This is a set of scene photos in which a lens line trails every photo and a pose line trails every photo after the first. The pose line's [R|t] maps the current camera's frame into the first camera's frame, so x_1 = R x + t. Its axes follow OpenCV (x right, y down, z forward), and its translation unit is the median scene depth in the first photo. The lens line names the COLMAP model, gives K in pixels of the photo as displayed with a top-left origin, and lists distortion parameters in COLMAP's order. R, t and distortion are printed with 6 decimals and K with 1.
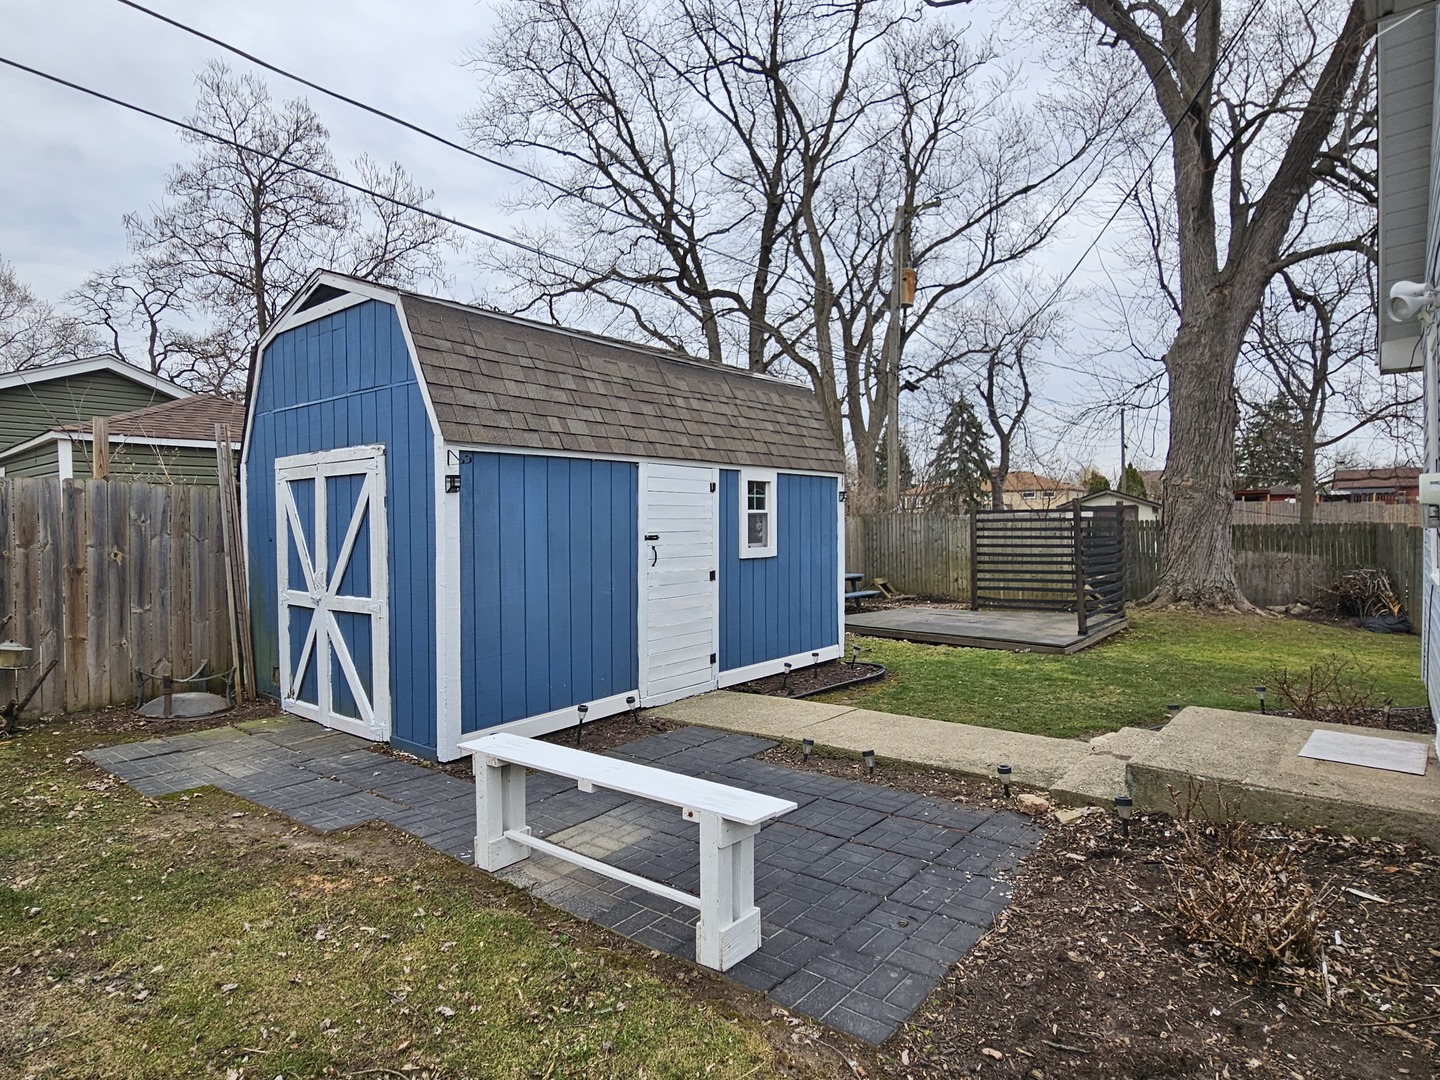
lens RADIAL K [[802.2, 0, 720.0], [0, 802.2, 540.0], [0, 0, 1]] dist [-0.000464, -0.000683]
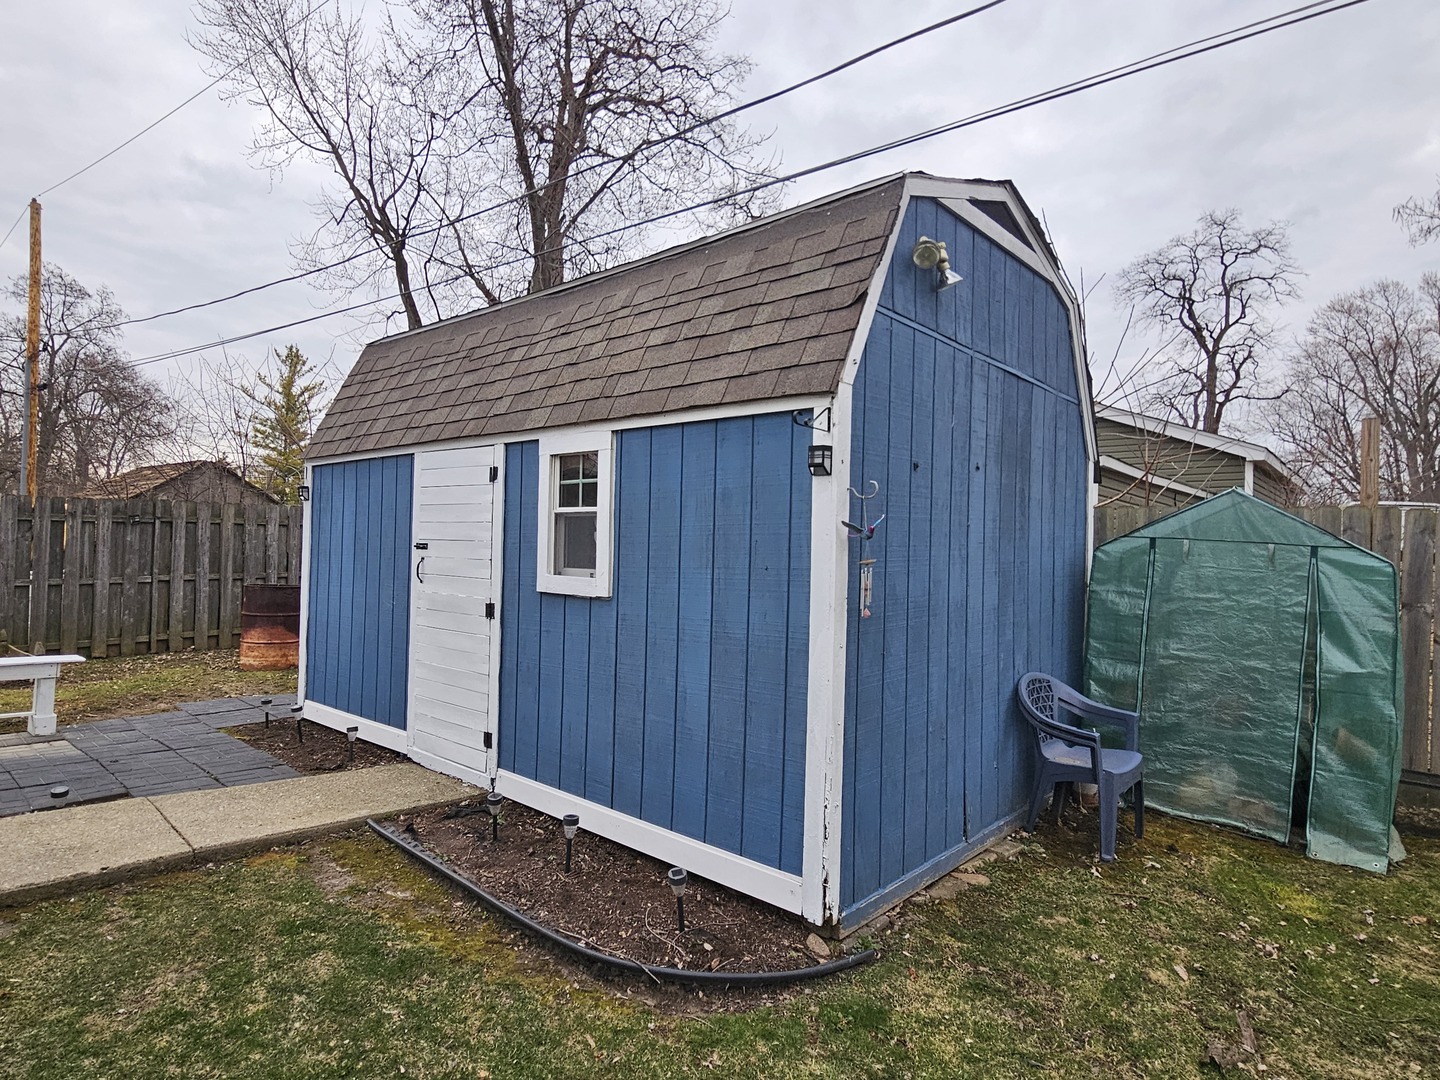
lens RADIAL K [[802.2, 0, 720.0], [0, 802.2, 540.0], [0, 0, 1]] dist [-0.000464, -0.000683]
pose [[-0.044511, 0.003350, -0.999003, 0.620046], [-0.046119, 0.998921, 0.005405, -0.024037], [0.997944, 0.046314, -0.044309, 1.197934]]
